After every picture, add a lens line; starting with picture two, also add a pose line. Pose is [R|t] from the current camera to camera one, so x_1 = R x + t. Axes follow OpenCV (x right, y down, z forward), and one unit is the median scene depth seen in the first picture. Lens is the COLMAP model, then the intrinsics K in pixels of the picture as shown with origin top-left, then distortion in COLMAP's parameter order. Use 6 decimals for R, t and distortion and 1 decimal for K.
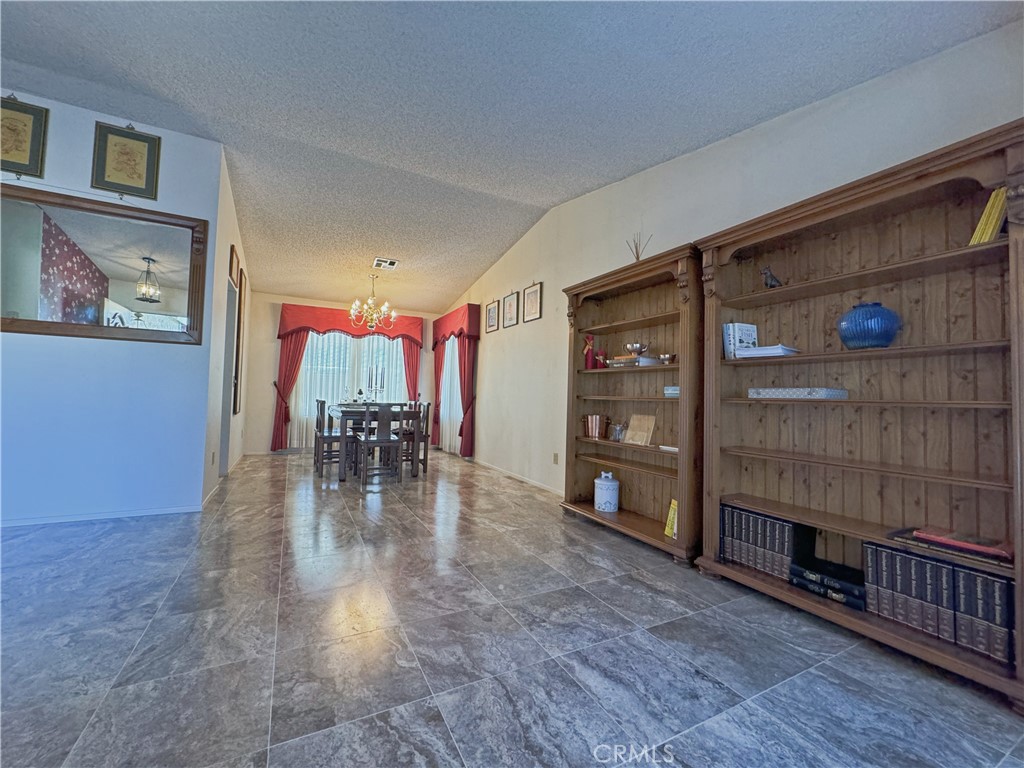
lens RADIAL K [[416.4, 0, 512.0], [0, 416.4, 384.0], [0, 0, 1]] dist [-0.002072, 0.000155]
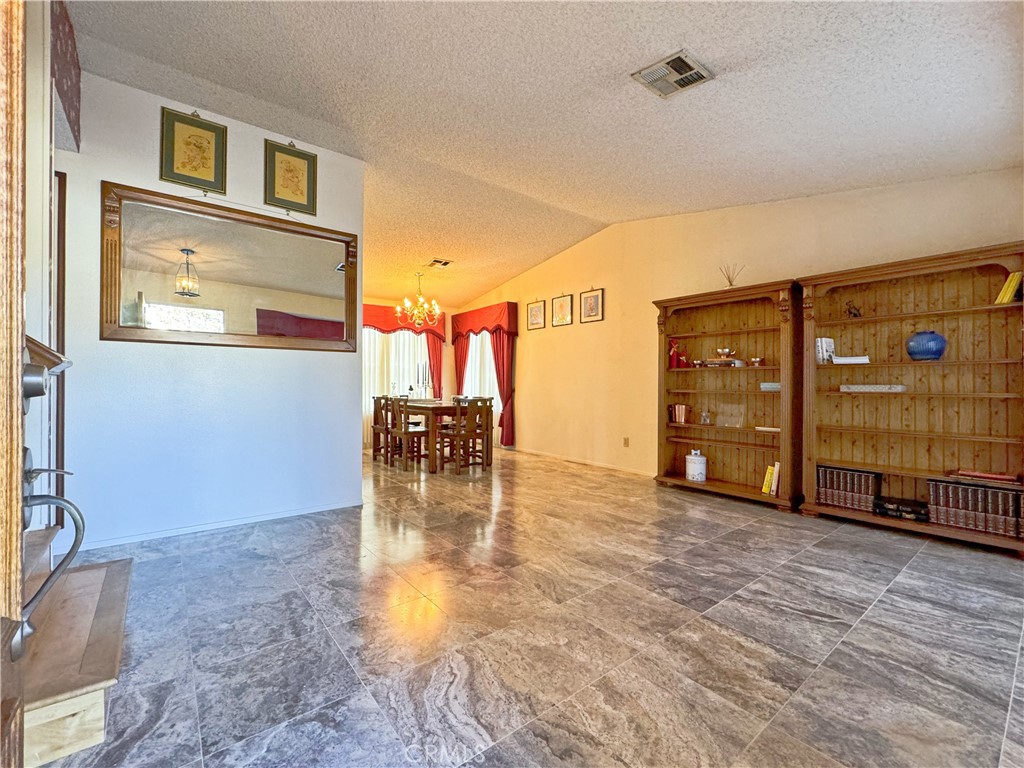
lens RADIAL K [[439.8, 0, 512.0], [0, 439.8, 384.0], [0, 0, 1]] dist [-0.001411, -0.000403]
pose [[0.982482, -0.023690, 0.184845, -0.786147], [0.017216, 0.999183, 0.036552, -0.064011], [-0.185559, -0.032729, 0.982088, -0.274142]]
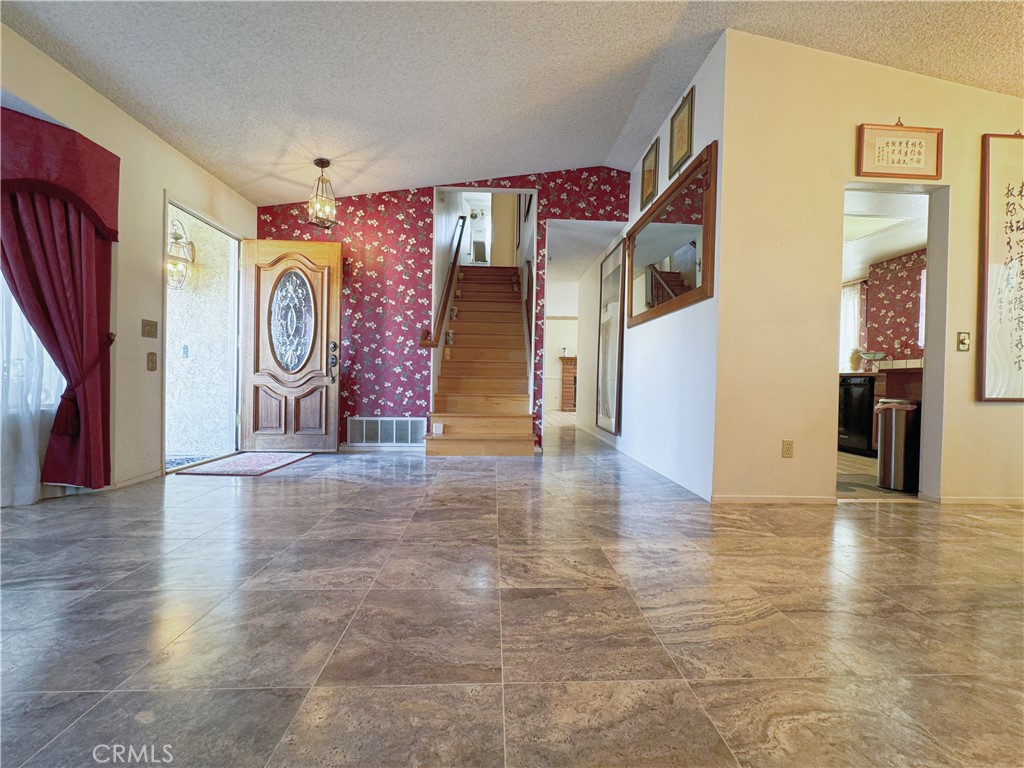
lens RADIAL K [[406.2, 0, 512.0], [0, 406.2, 384.0], [0, 0, 1]] dist [-0.000730, 0.000041]
pose [[-0.425056, -0.030099, -0.904667, 0.179491], [0.000382, 0.999441, -0.033432, 0.144512], [0.905167, -0.014556, -0.424806, 1.367376]]
